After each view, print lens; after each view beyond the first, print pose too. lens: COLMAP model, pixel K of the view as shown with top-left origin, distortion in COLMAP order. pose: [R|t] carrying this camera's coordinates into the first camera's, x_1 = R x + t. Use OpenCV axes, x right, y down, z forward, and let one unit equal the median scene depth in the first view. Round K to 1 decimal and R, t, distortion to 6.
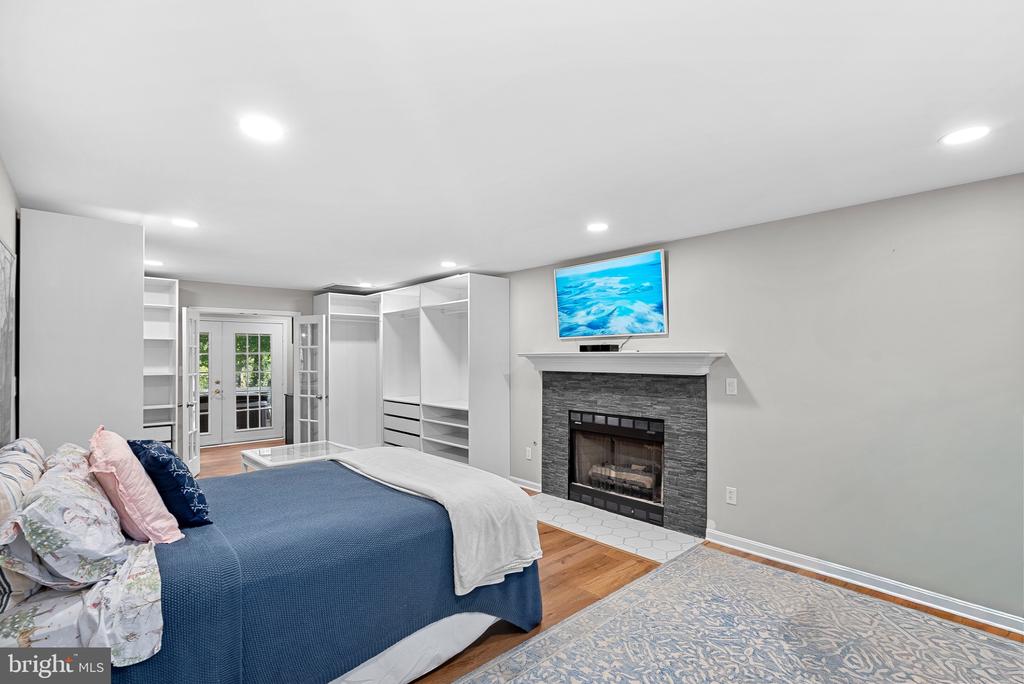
lens RADIAL K [[467.2, 0, 528.2], [0, 467.2, 355.0], [0, 0, 1]] dist [-0.008859, 0.003170]
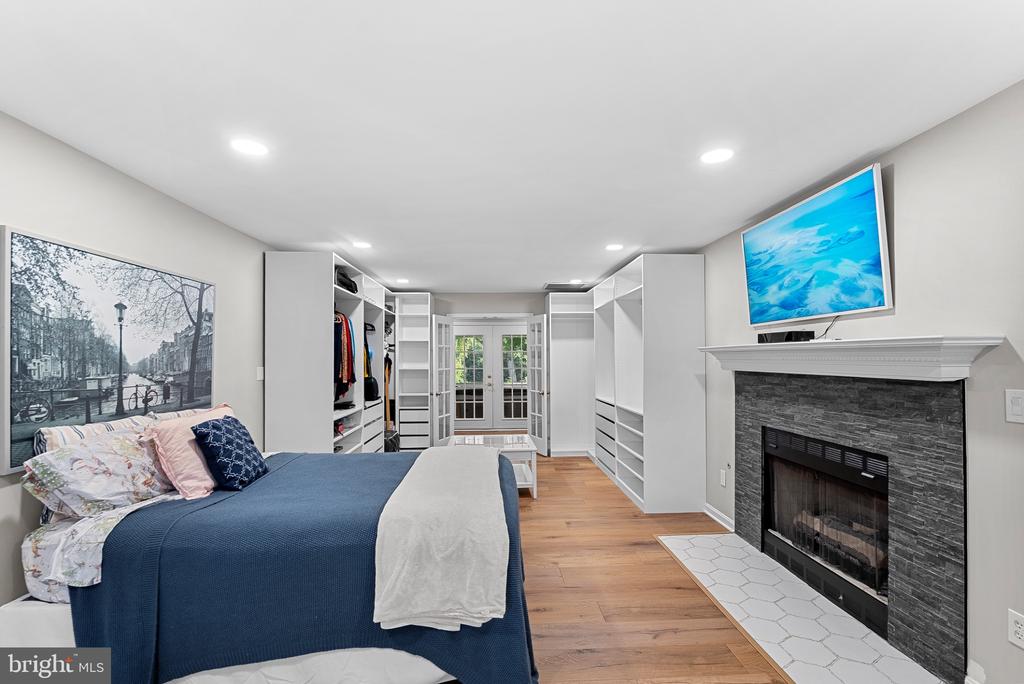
lens RADIAL K [[467.2, 0, 524.8], [0, 467.2, 352.7], [0, 0, 1]] dist [-0.008859, 0.003170]
pose [[0.771319, -0.008747, -0.636388, 0.282226], [0.006127, 0.999961, -0.006318, 0.009329], [0.636419, 0.000974, 0.771343, 0.239978]]
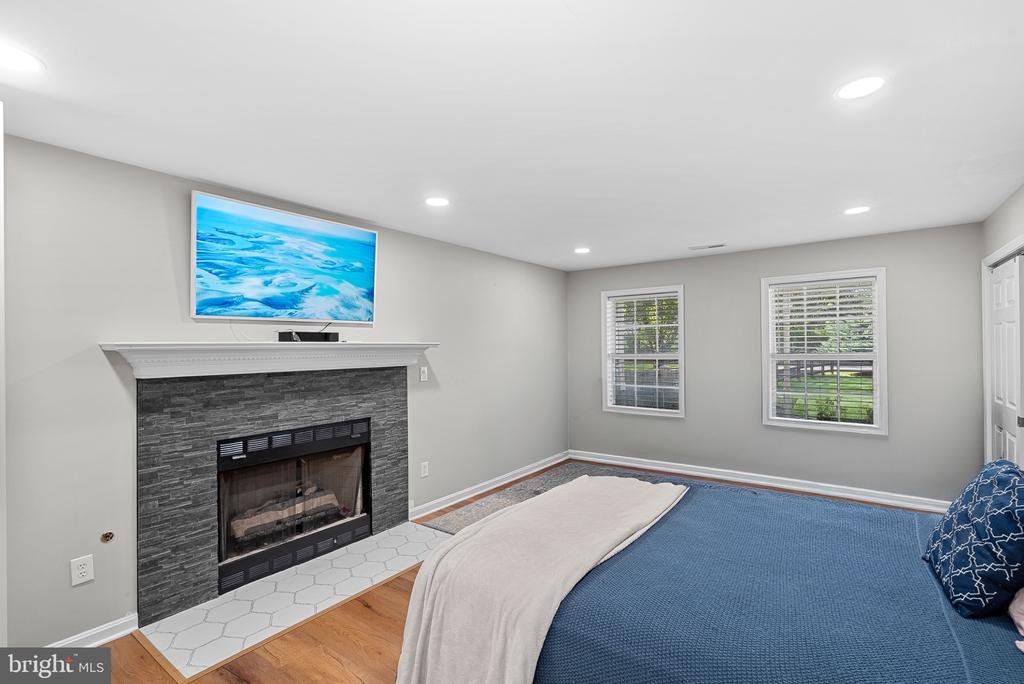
lens RADIAL K [[467.2, 0, 515.3], [0, 467.2, 344.3], [0, 0, 1]] dist [-0.008859, 0.003170]
pose [[-0.170337, 0.008767, 0.985347, -0.594261], [0.005877, 0.999952, -0.007880, 0.004129], [-0.985368, 0.004449, -0.170380, 0.791594]]
